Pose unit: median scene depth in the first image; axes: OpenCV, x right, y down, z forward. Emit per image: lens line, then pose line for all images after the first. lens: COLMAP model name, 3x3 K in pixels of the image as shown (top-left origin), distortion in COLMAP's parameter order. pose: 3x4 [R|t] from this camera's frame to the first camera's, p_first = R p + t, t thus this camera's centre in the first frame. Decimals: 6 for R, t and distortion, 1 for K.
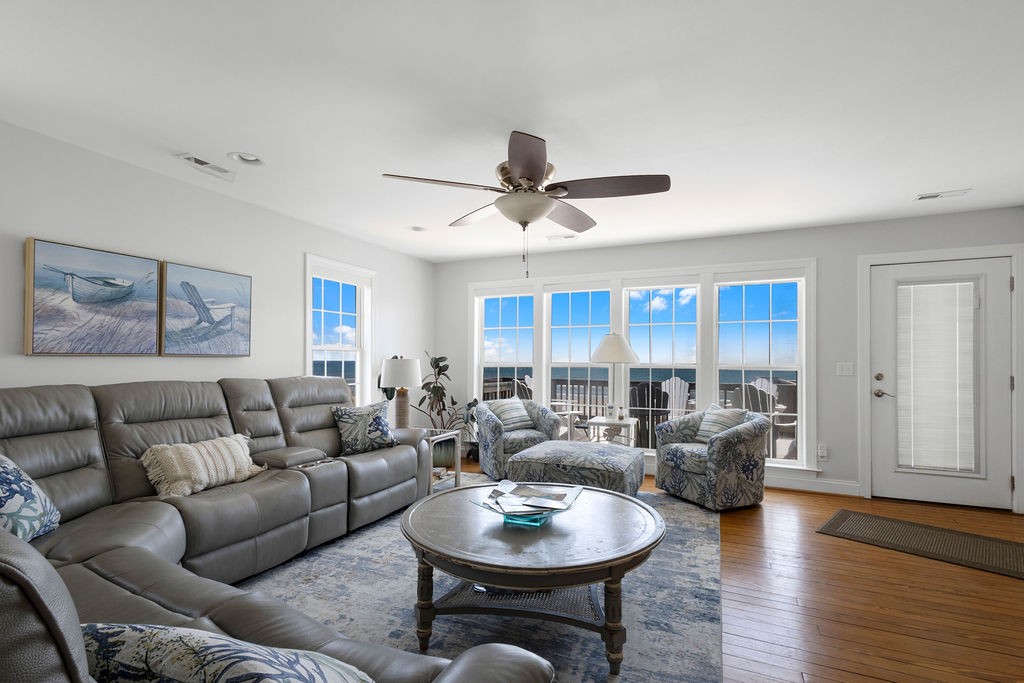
lens RADIAL K [[477.5, 0, 507.5], [0, 477.5, 358.7], [0, 0, 1]] dist [0.016620, -0.005288]
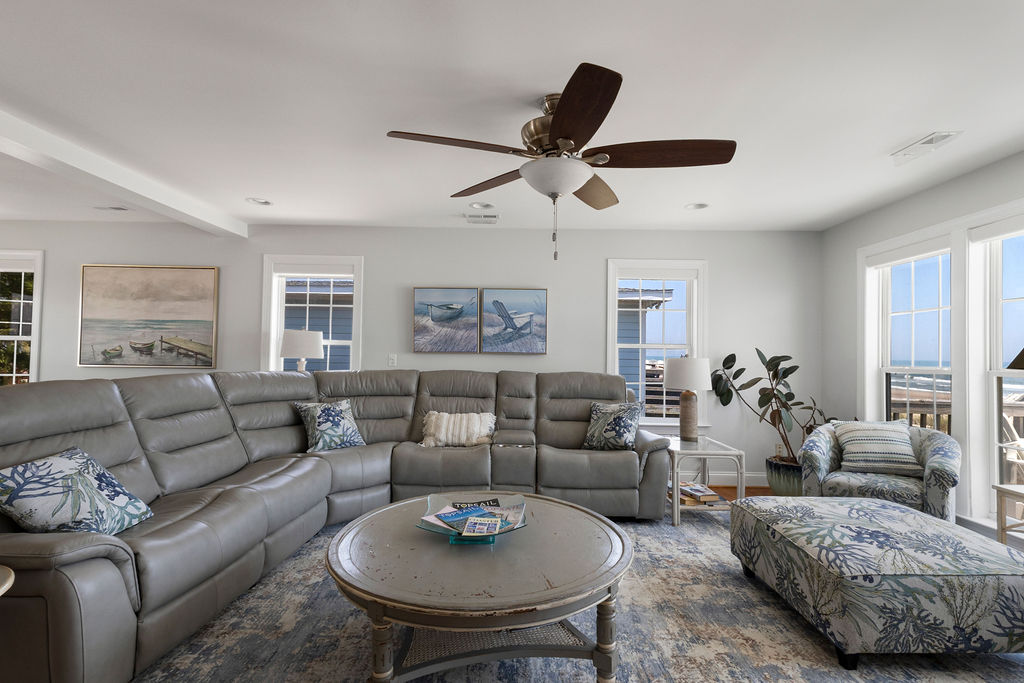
lens RADIAL K [[477.5, 0, 514.1], [0, 477.5, 344.5], [0, 0, 1]] dist [0.016620, -0.005288]
pose [[0.414578, -0.015702, -0.909879, 0.571547], [-0.008536, 0.999740, -0.021142, -0.003083], [0.909974, 0.016532, 0.414336, 0.442475]]
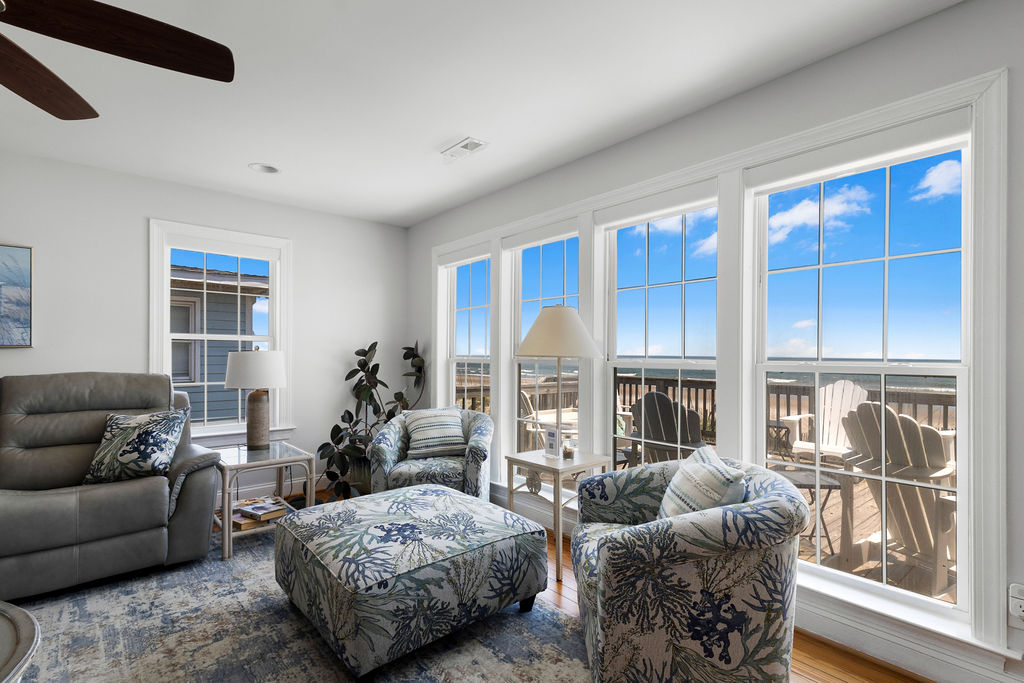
lens RADIAL K [[477.5, 0, 513.4], [0, 477.5, 354.5], [0, 0, 1]] dist [0.016620, -0.005288]
pose [[0.908814, 0.000506, -0.417202, 0.567600], [0.000909, 0.999994, 0.003193, 0.006159], [0.417202, -0.003282, 0.908808, 0.634496]]
